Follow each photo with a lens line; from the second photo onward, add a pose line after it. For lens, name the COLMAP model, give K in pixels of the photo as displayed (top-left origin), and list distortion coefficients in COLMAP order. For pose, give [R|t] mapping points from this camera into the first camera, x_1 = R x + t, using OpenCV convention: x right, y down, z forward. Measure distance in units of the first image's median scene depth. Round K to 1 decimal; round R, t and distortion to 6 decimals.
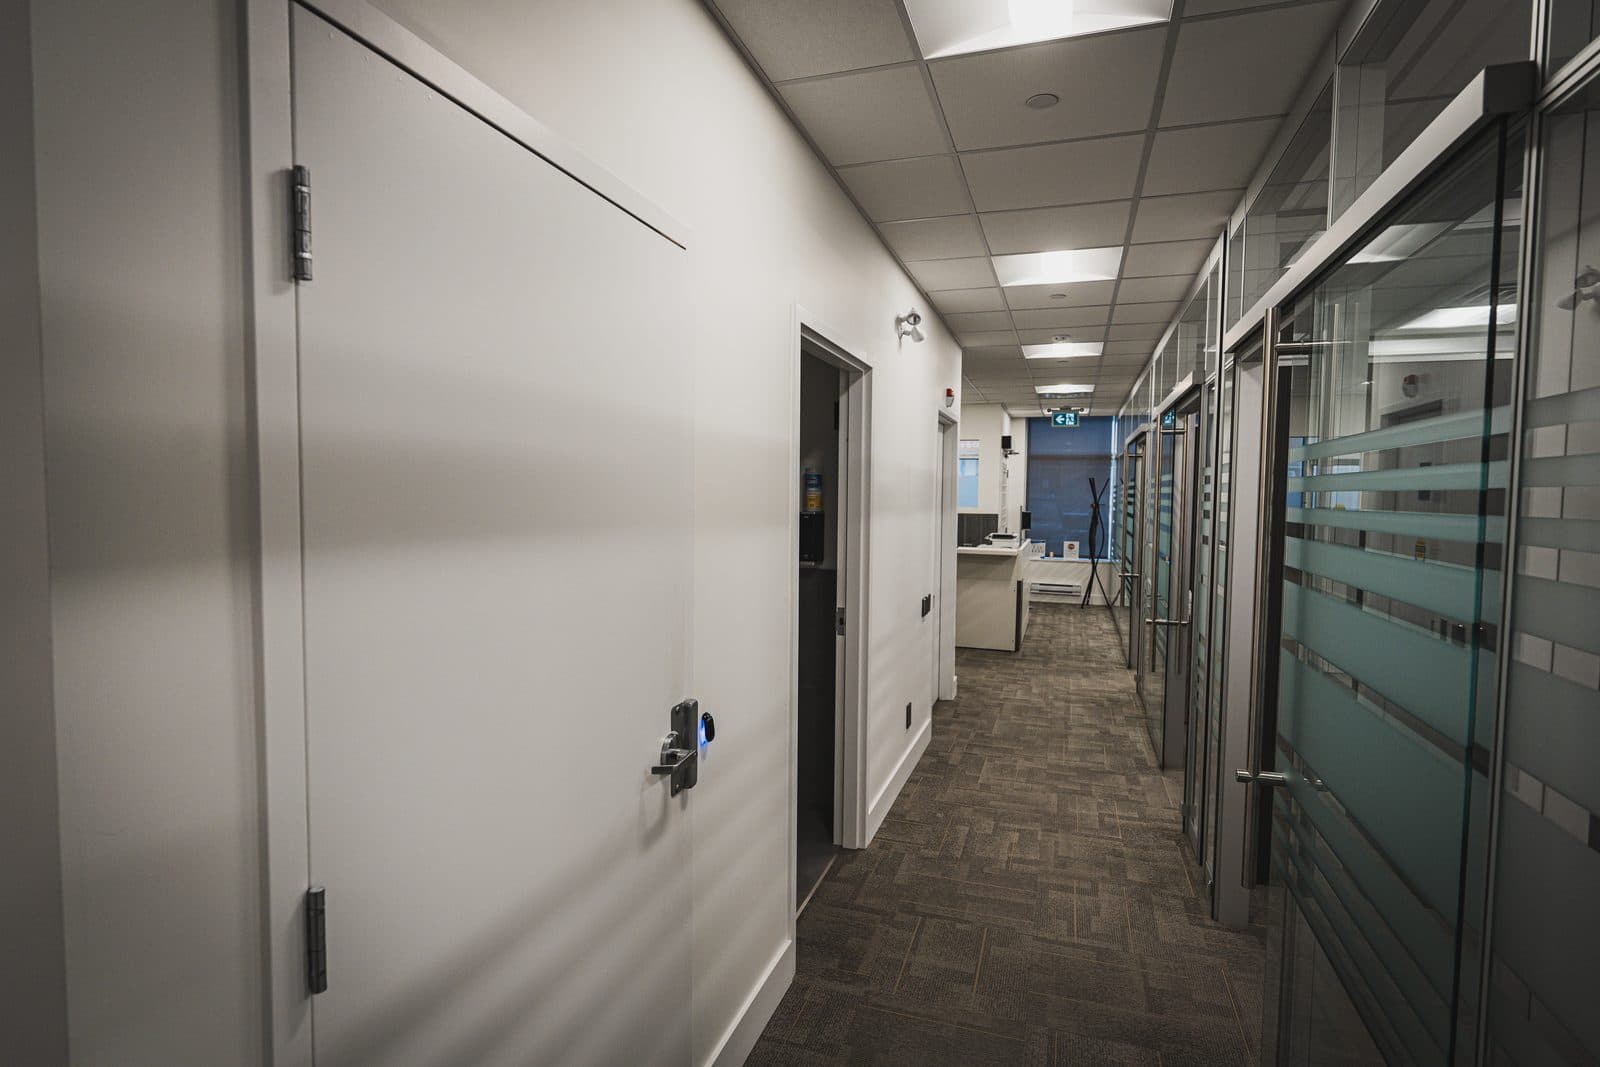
lens RADIAL K [[861.1, 0, 796.8], [0, 861.1, 529.3], [0, 0, 1]] dist [0.000465, 0.002469]
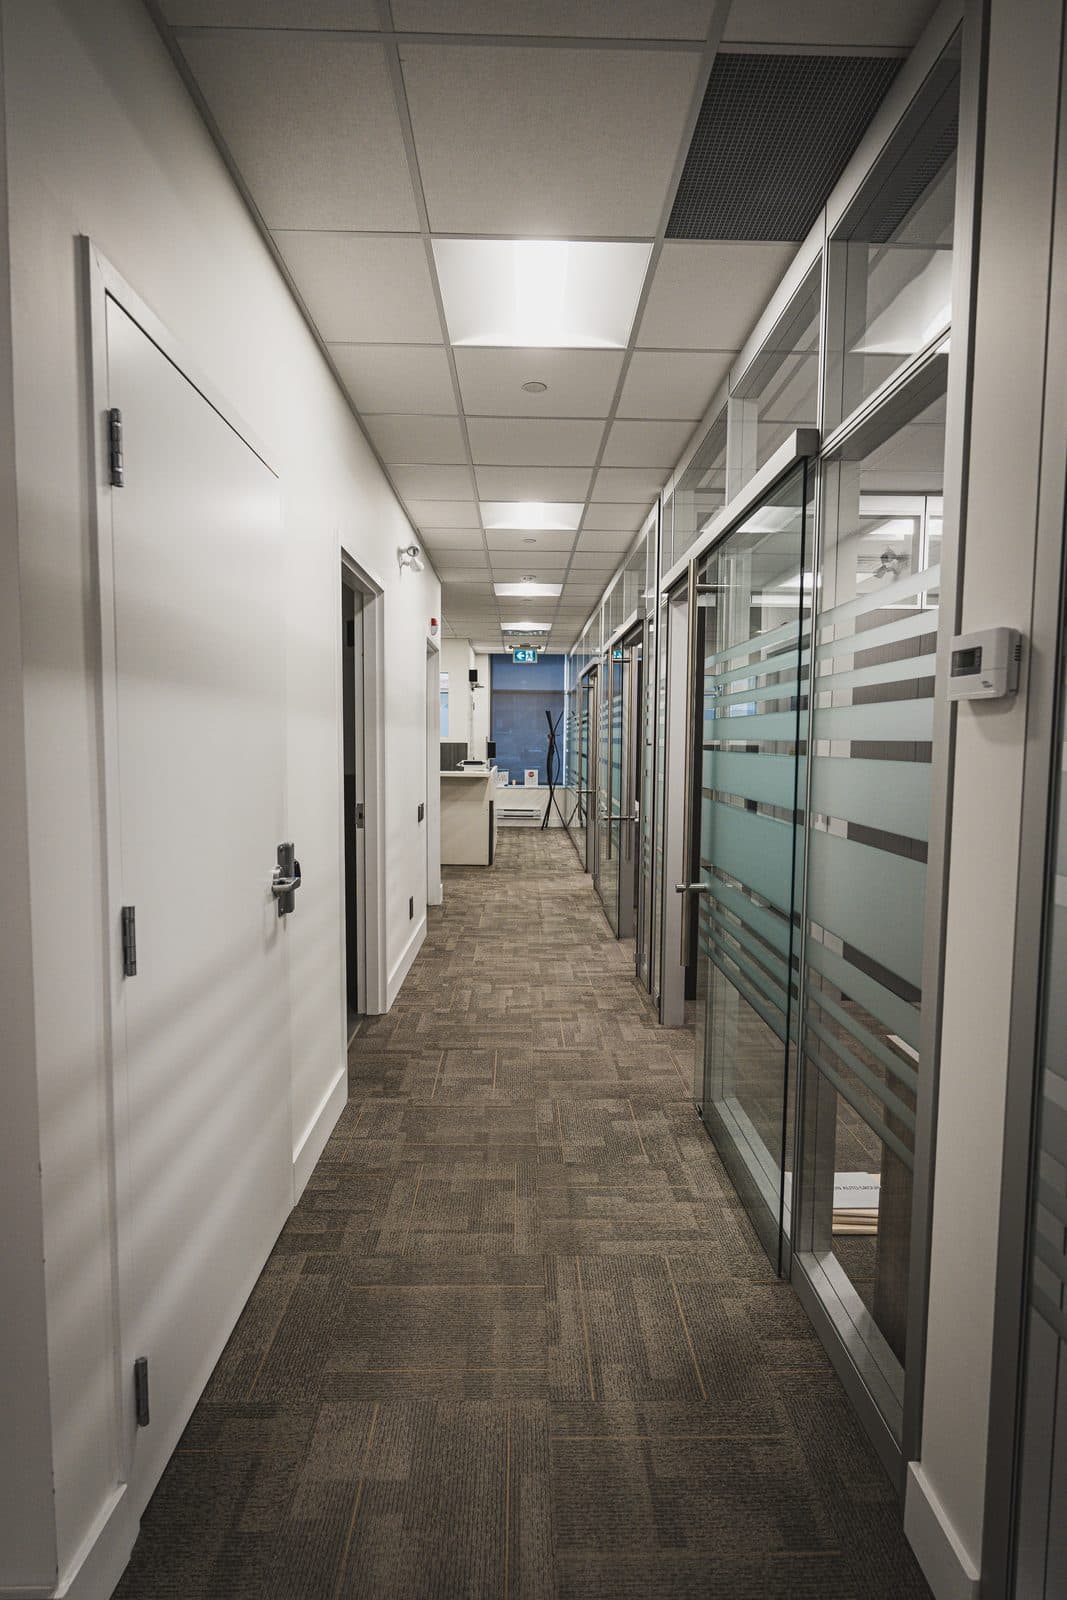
lens RADIAL K [[861.1, 0, 578.8], [0, 861.1, 801.5], [0, 0, 1]] dist [0.000465, 0.002469]
pose [[0.931330, -0.033351, 0.362647, -0.091446], [0.020187, 0.998995, 0.040029, 0.048588], [-0.363617, -0.029959, 0.931067, -0.159410]]
